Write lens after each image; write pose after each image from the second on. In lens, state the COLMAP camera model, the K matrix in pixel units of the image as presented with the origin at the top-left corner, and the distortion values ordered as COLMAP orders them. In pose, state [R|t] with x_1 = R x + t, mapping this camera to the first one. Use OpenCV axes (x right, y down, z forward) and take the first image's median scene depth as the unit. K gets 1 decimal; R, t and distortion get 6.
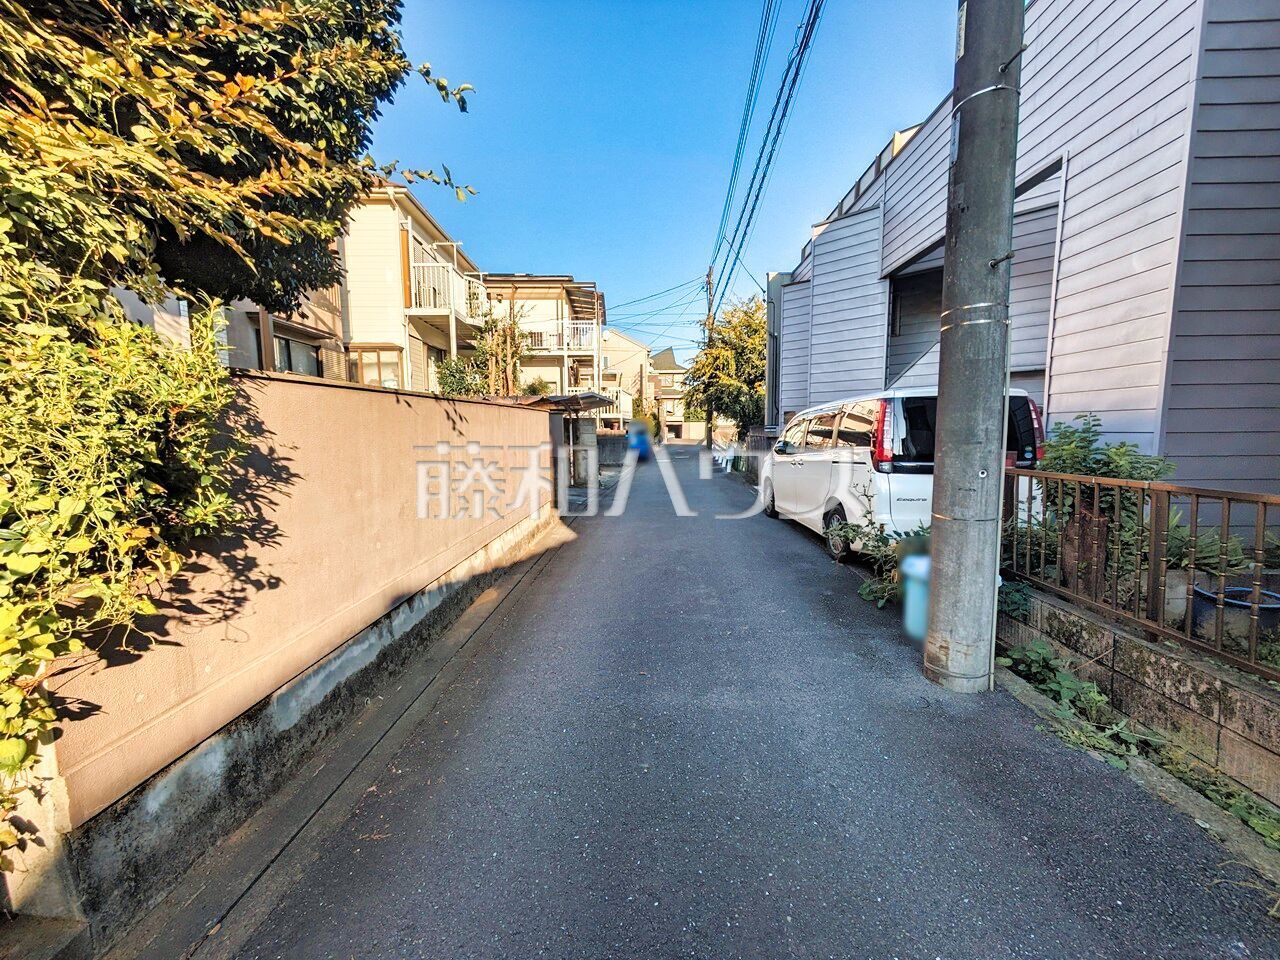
lens RADIAL K [[506.3, 0, 638.6], [0, 506.3, 481.8], [0, 0, 1]] dist [-0.004180, 0.003669]
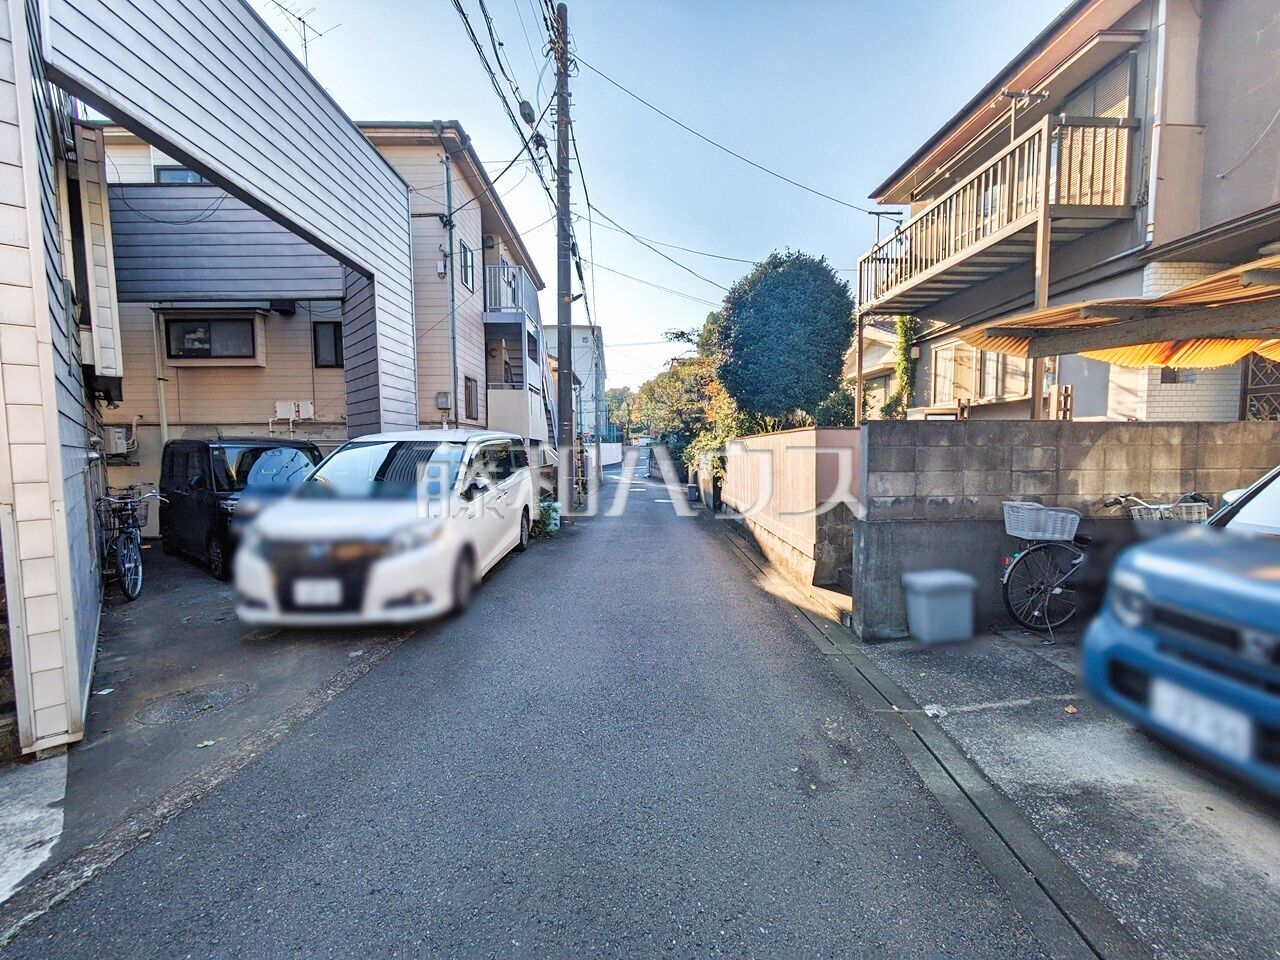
lens RADIAL K [[506.3, 0, 638.6], [0, 506.3, 481.8], [0, 0, 1]] dist [-0.004180, 0.003669]
pose [[-0.999459, 0.019754, -0.026283, 0.225401], [0.015027, 0.985460, 0.169239, -0.548939], [0.029244, 0.168753, -0.985225, 4.892234]]
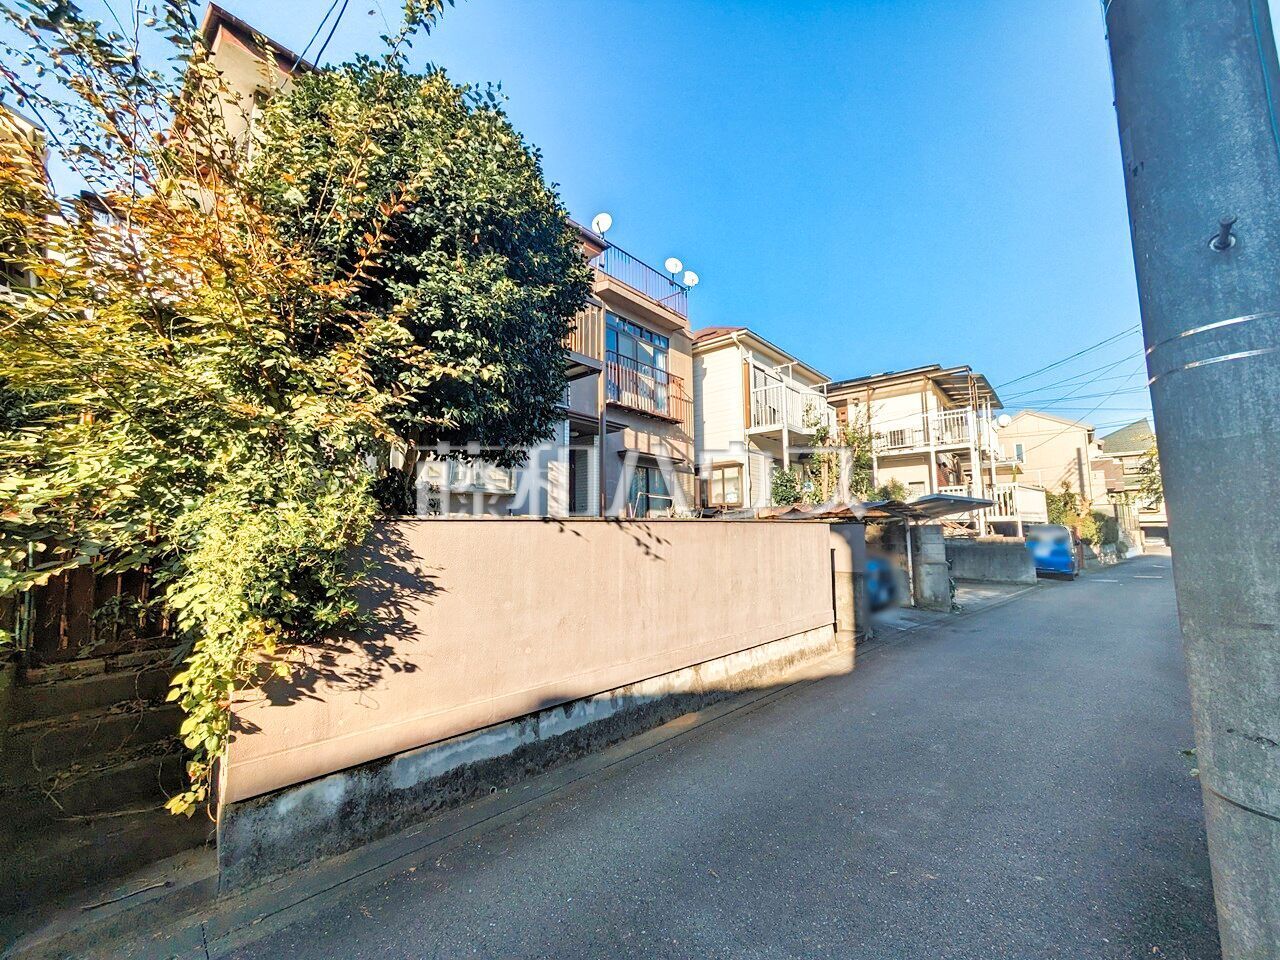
lens RADIAL K [[506.3, 0, 638.6], [0, 506.3, 481.8], [0, 0, 1]] dist [-0.004180, 0.003669]
pose [[0.725707, -0.069516, -0.684483, 0.589168], [-0.069271, 0.982444, -0.173220, -0.085835], [0.684508, 0.173121, 0.708151, 0.312696]]
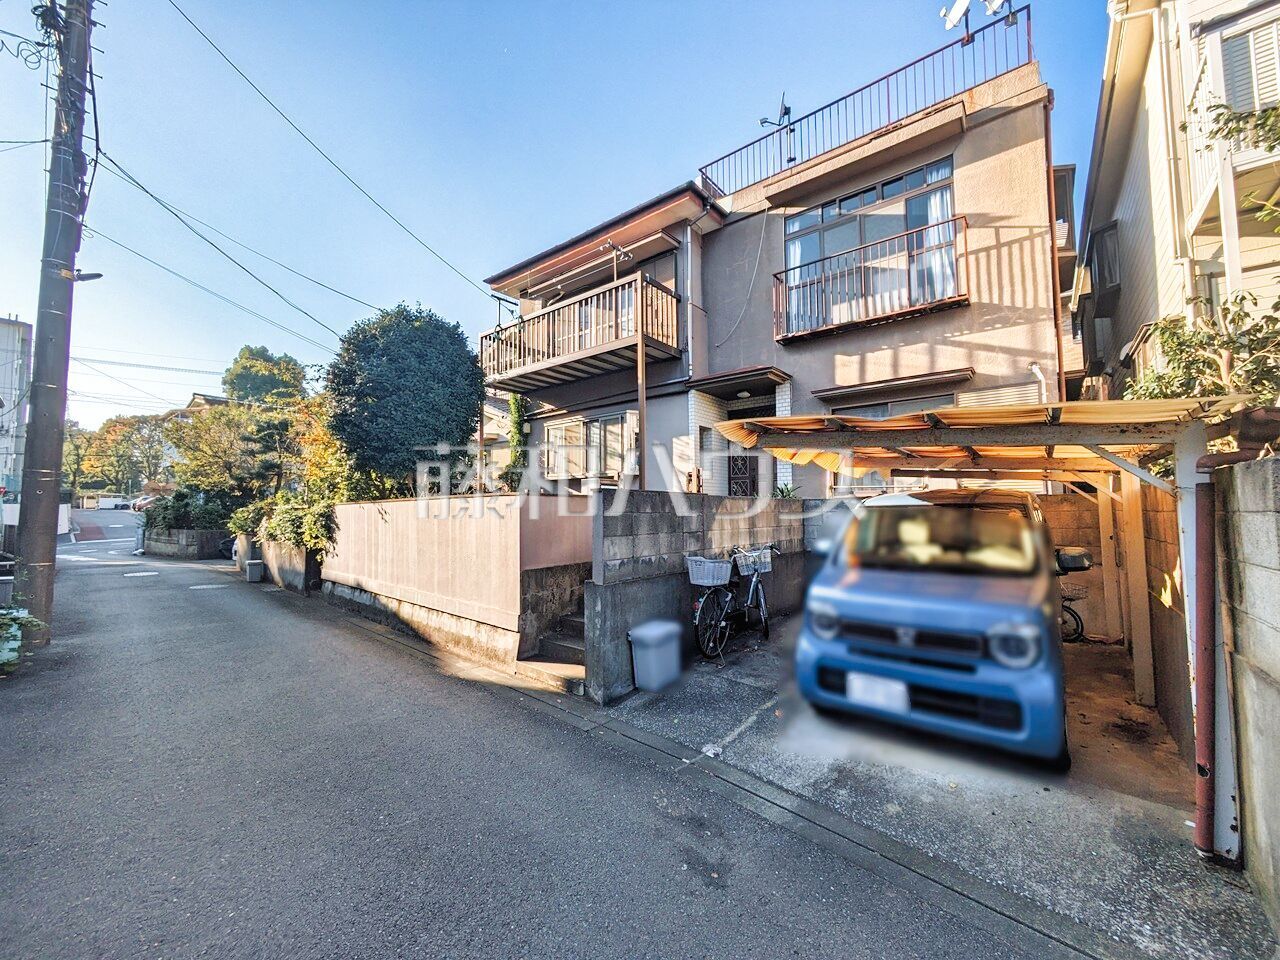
lens RADIAL K [[506.3, 0, 638.6], [0, 506.3, 481.8], [0, 0, 1]] dist [-0.004180, 0.003669]
pose [[-0.654841, -0.029675, -0.755184, 0.638675], [-0.068165, 0.997475, 0.019912, -0.525196], [0.752687, 0.064516, -0.655210, 4.530915]]
